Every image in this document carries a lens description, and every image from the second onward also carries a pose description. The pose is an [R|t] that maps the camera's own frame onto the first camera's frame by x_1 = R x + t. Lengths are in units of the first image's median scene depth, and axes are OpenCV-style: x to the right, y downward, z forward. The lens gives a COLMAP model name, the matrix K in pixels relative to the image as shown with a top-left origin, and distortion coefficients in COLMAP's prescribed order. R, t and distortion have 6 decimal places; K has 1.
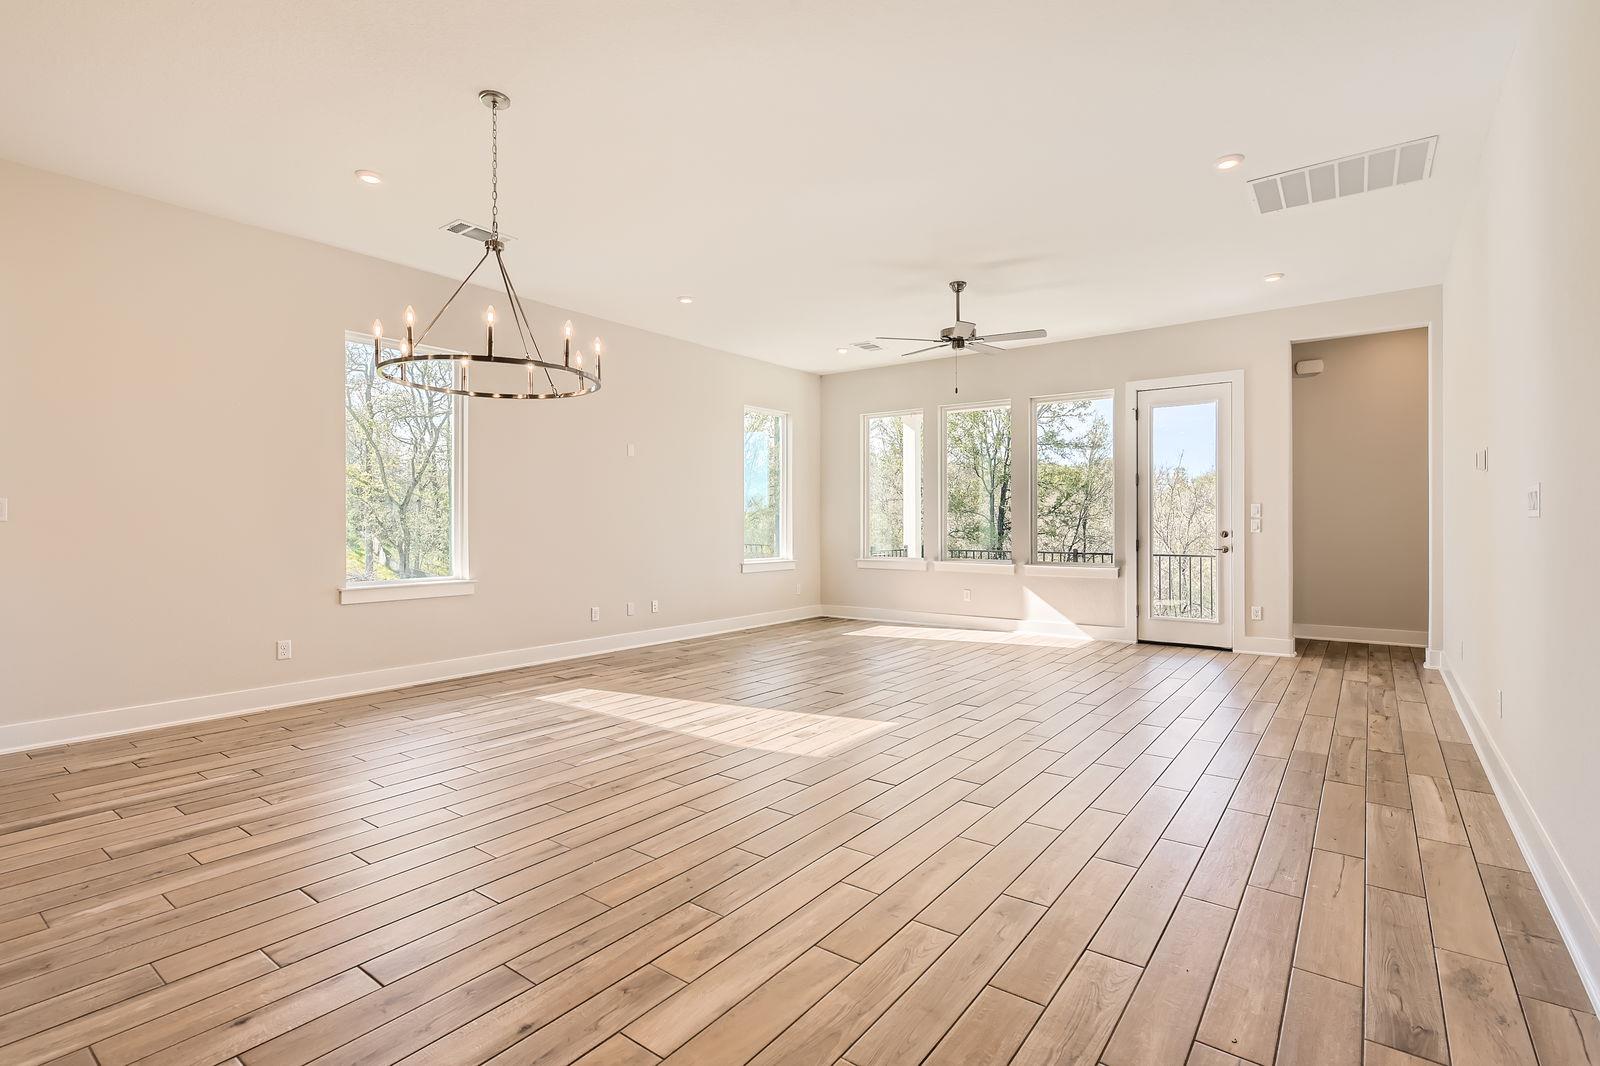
lens RADIAL K [[755.4, 0, 811.5], [0, 755.4, 522.3], [0, 0, 1]] dist [-0.001719, 0.001762]
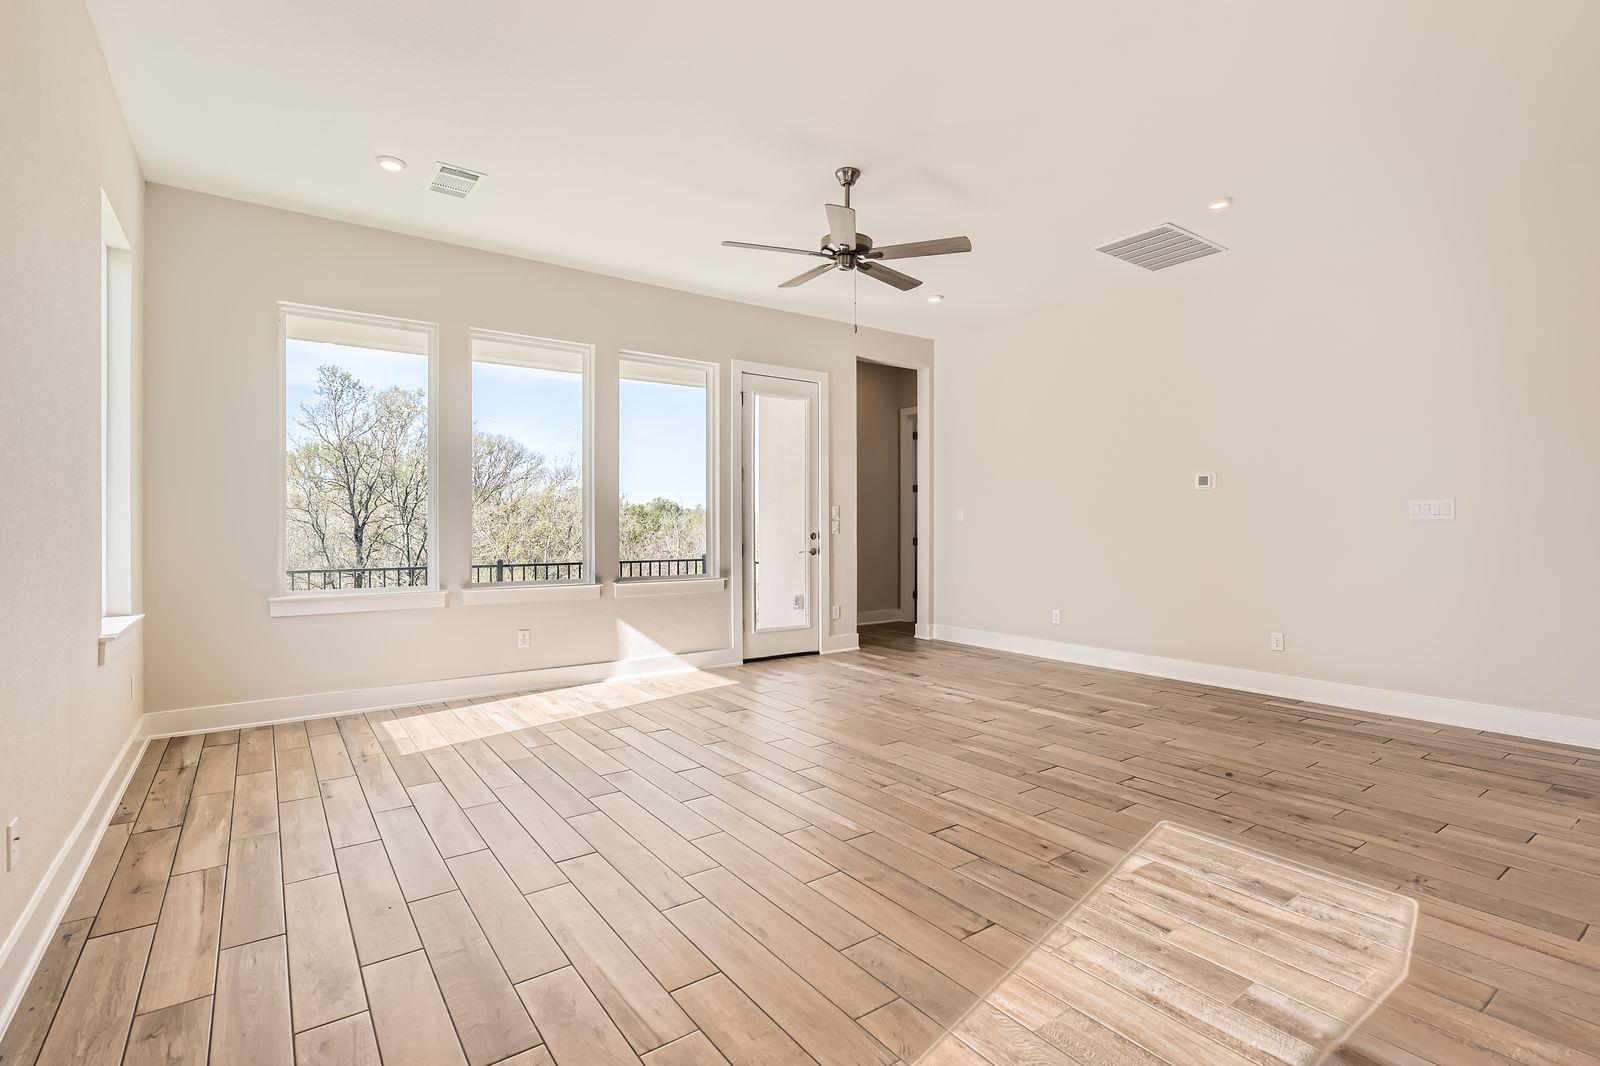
lens RADIAL K [[755.4, 0, 811.5], [0, 755.4, 522.3], [0, 0, 1]] dist [-0.001719, 0.001762]
pose [[0.295297, 0.004888, 0.955393, -0.398145], [-0.000845, 0.999988, -0.004855, 0.002409], [-0.955405, 0.000626, 0.295297, 0.712088]]
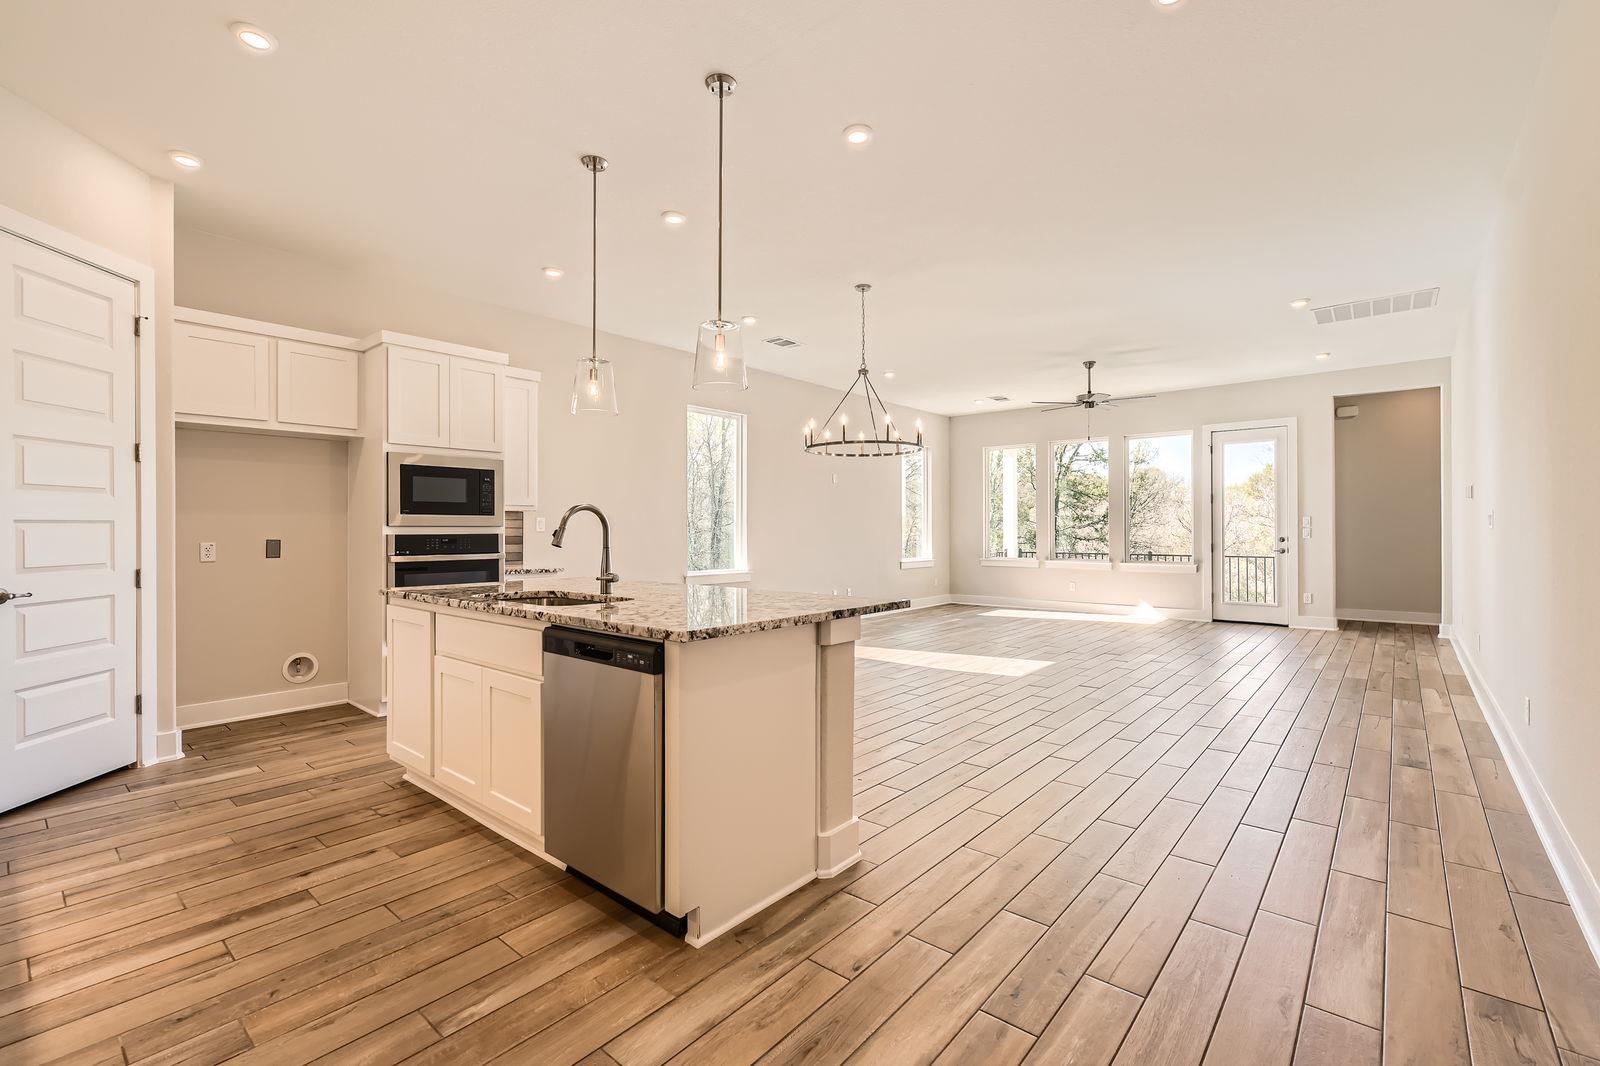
lens RADIAL K [[698.6, 0, 810.1], [0, 698.6, 526.4], [0, 0, 1]] dist [0.001328, 0.000148]
pose [[0.998083, -0.001429, -0.061877, -0.213943], [0.001192, 0.999992, -0.003877, -0.003849], [0.061882, 0.003796, 0.998076, -0.293188]]
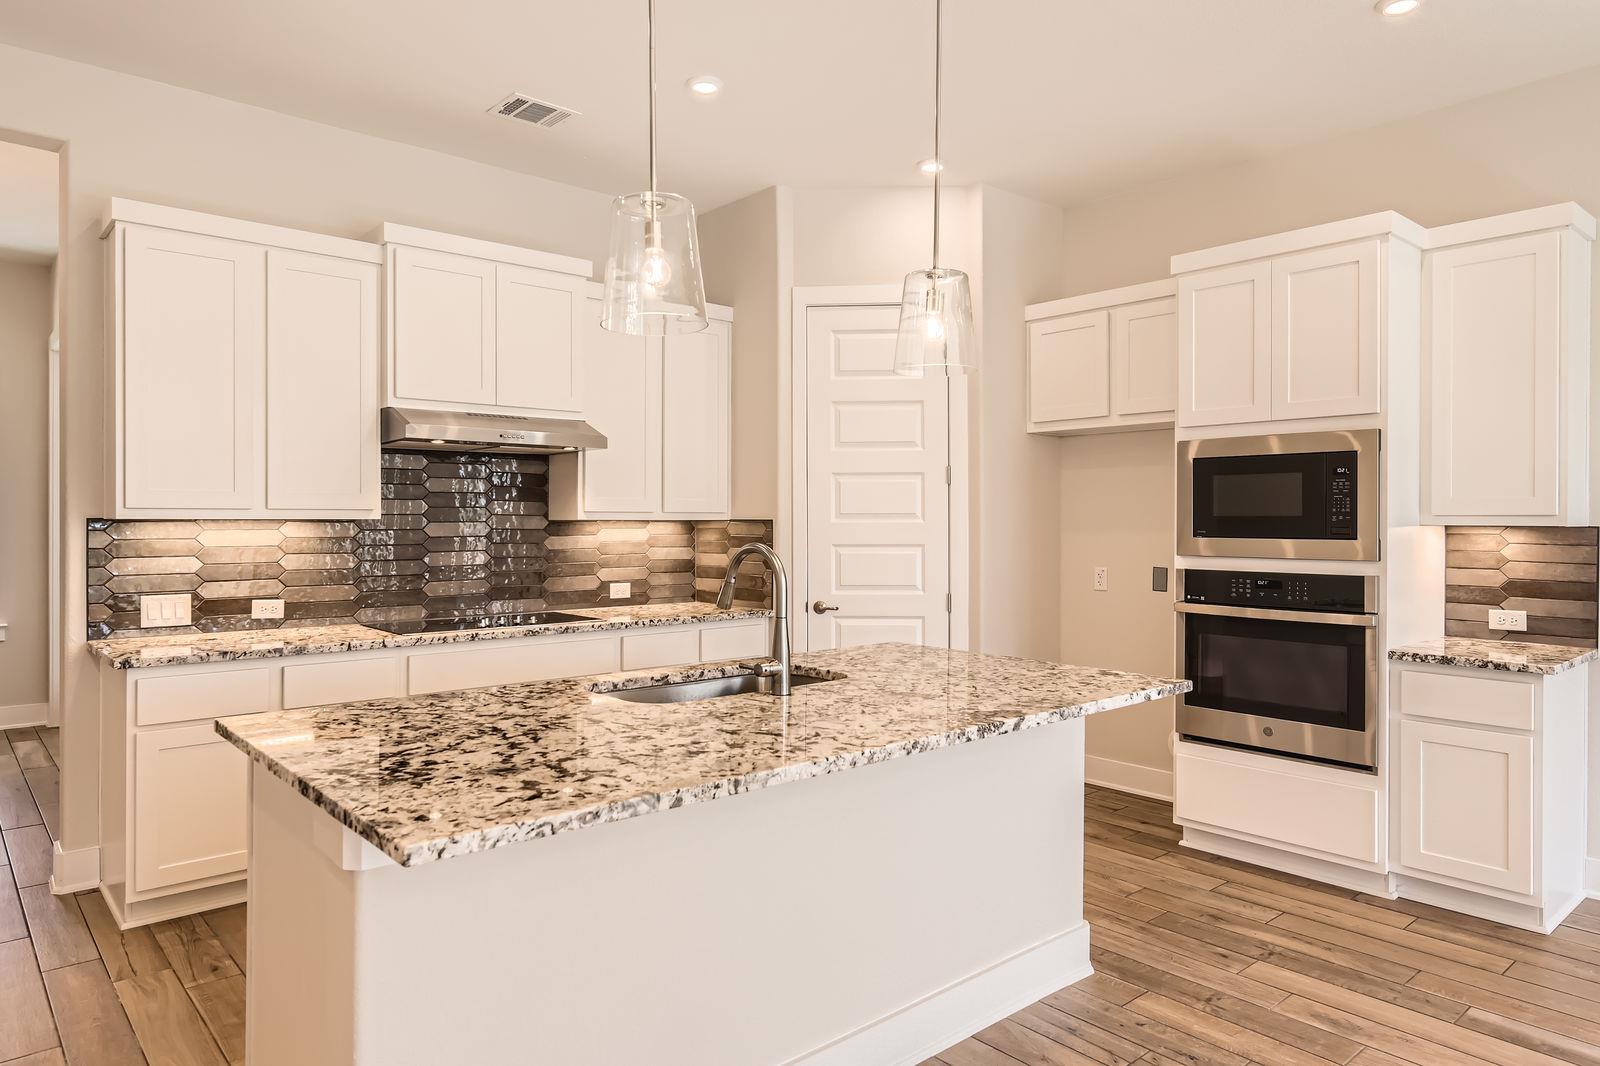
lens RADIAL K [[998.8, 0, 775.1], [0, 998.8, 521.7], [0, 0, 1]] dist [0.003134, 0.002597]
pose [[-0.218831, 0.003653, -0.975756, -0.001423], [-0.001353, 0.999991, 0.004048, -0.029799], [0.975762, 0.002206, -0.218824, 0.228463]]
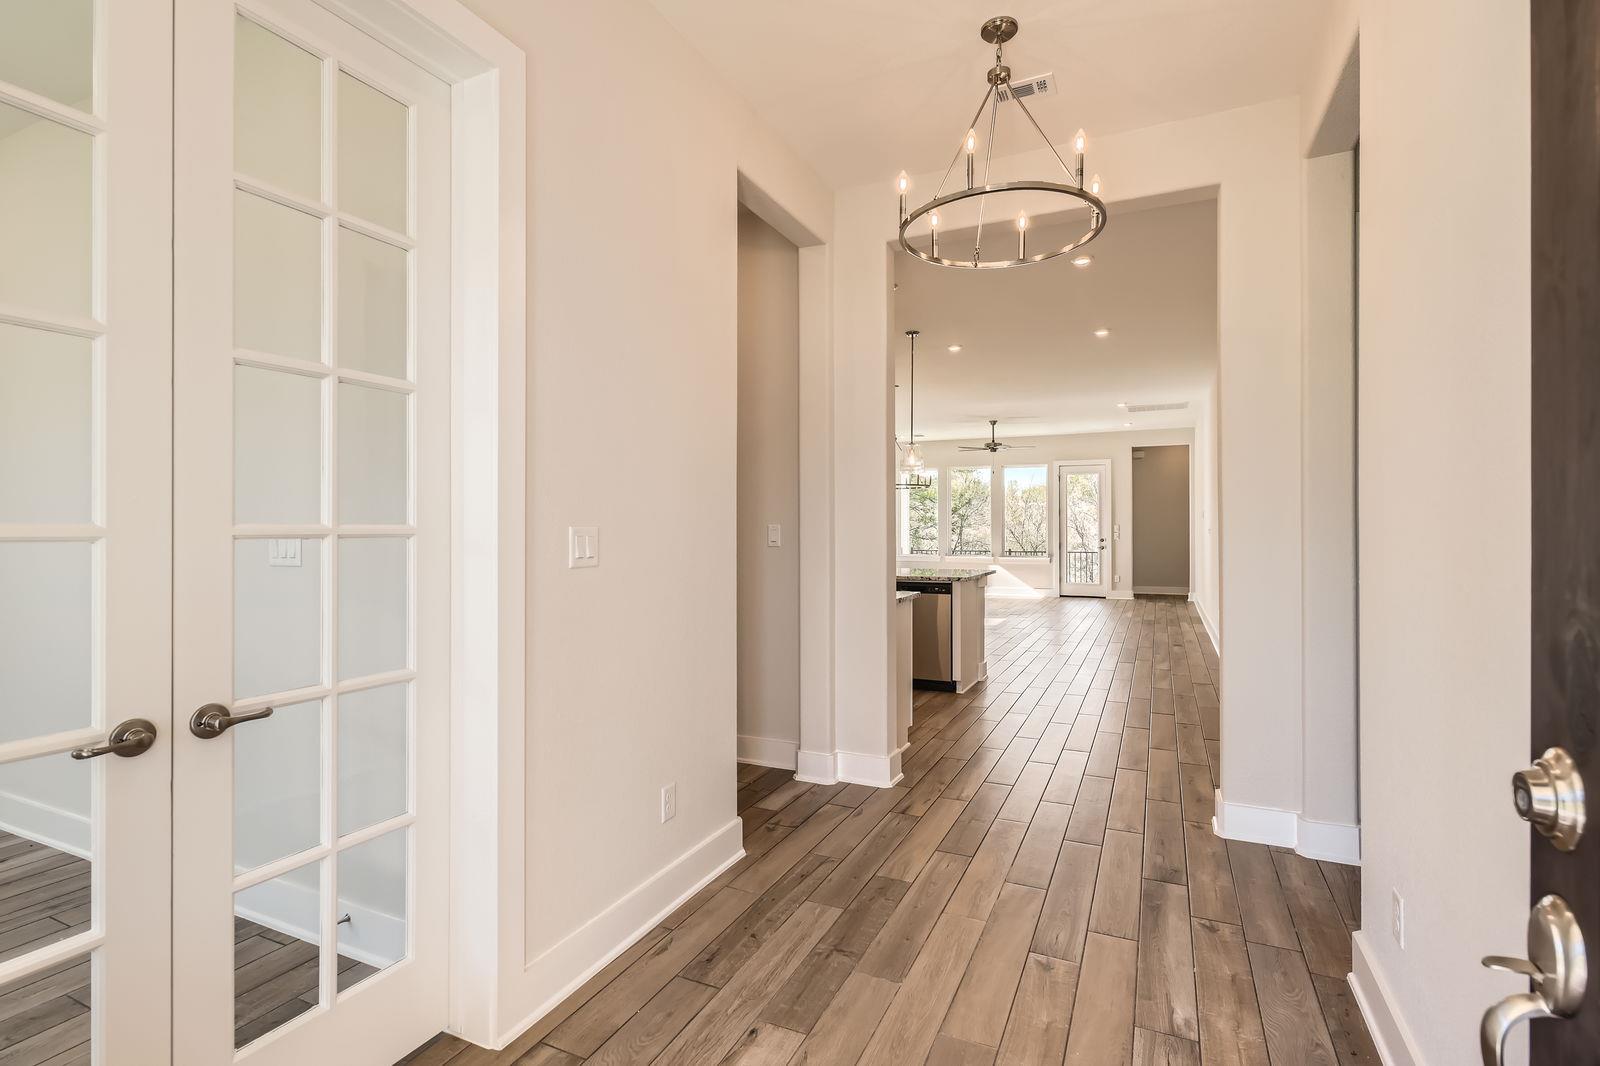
lens RADIAL K [[755.4, 0, 811.5], [0, 755.4, 522.3], [0, 0, 1]] dist [-0.001719, 0.001762]
pose [[0.978910, 0.002657, 0.204276, -0.627260], [-0.001704, 0.999987, -0.004842, -0.021181], [-0.204286, 0.004392, 0.978901, -0.819493]]
